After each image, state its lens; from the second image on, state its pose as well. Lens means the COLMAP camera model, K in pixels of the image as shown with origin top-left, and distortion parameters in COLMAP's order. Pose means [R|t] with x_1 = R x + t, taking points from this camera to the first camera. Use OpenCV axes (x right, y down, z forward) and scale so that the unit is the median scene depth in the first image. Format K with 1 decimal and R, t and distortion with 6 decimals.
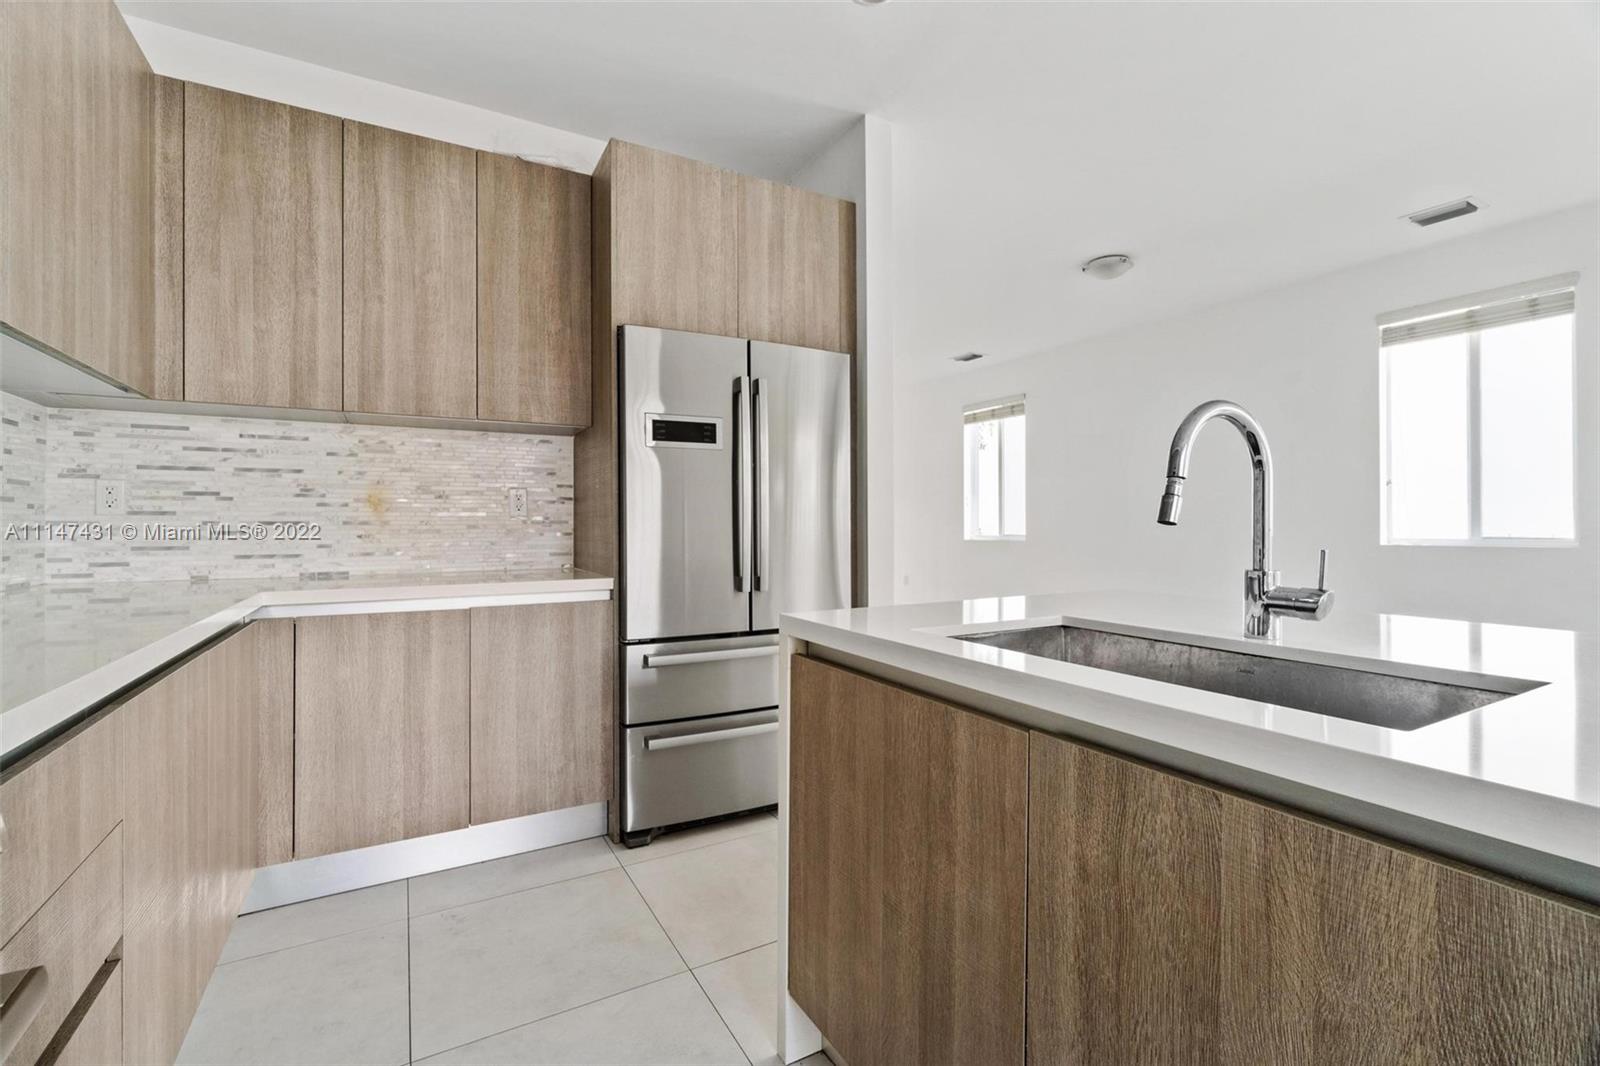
lens RADIAL K [[708.1, 0, 798.3], [0, 708.1, 525.0], [0, 0, 1]] dist [-0.002910, 0.000276]
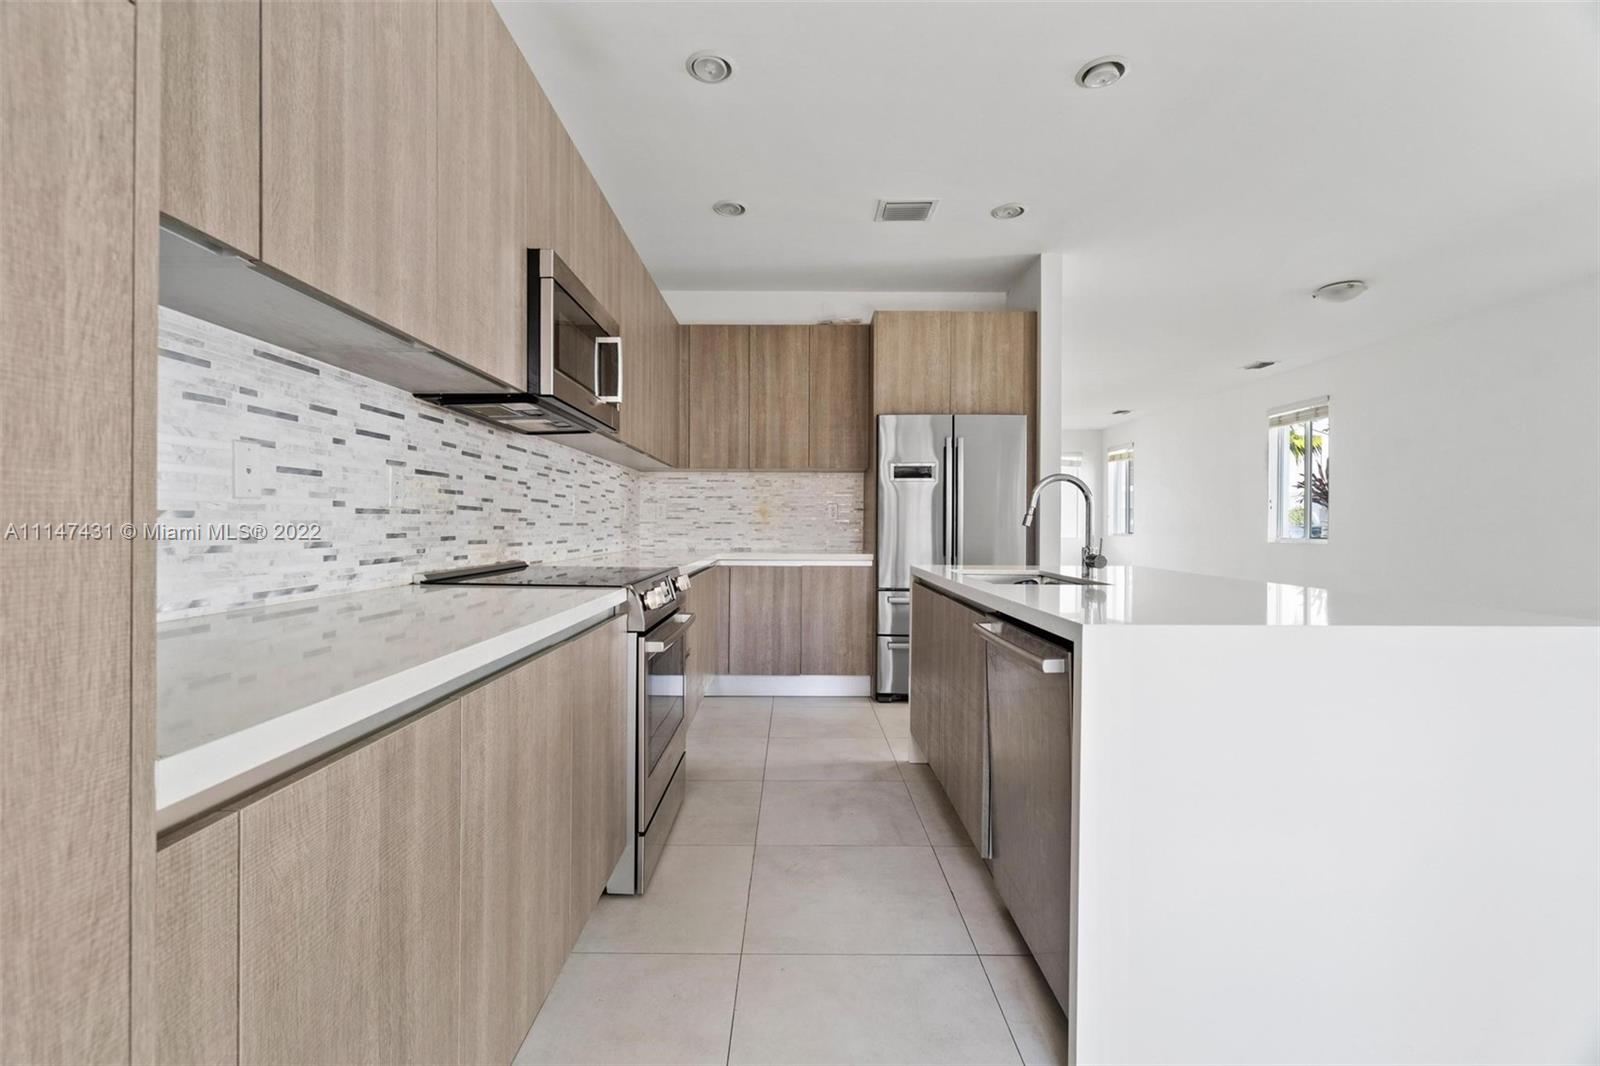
lens RADIAL K [[691.8, 0, 800.0], [0, 691.8, 533.0], [0, 0, 1]] dist [-0.003037, -0.000006]
pose [[0.874410, 0.012373, -0.485030, 0.435752], [-0.006462, 0.999883, 0.013856, -0.002581], [0.485145, -0.008981, 0.874388, -0.646359]]
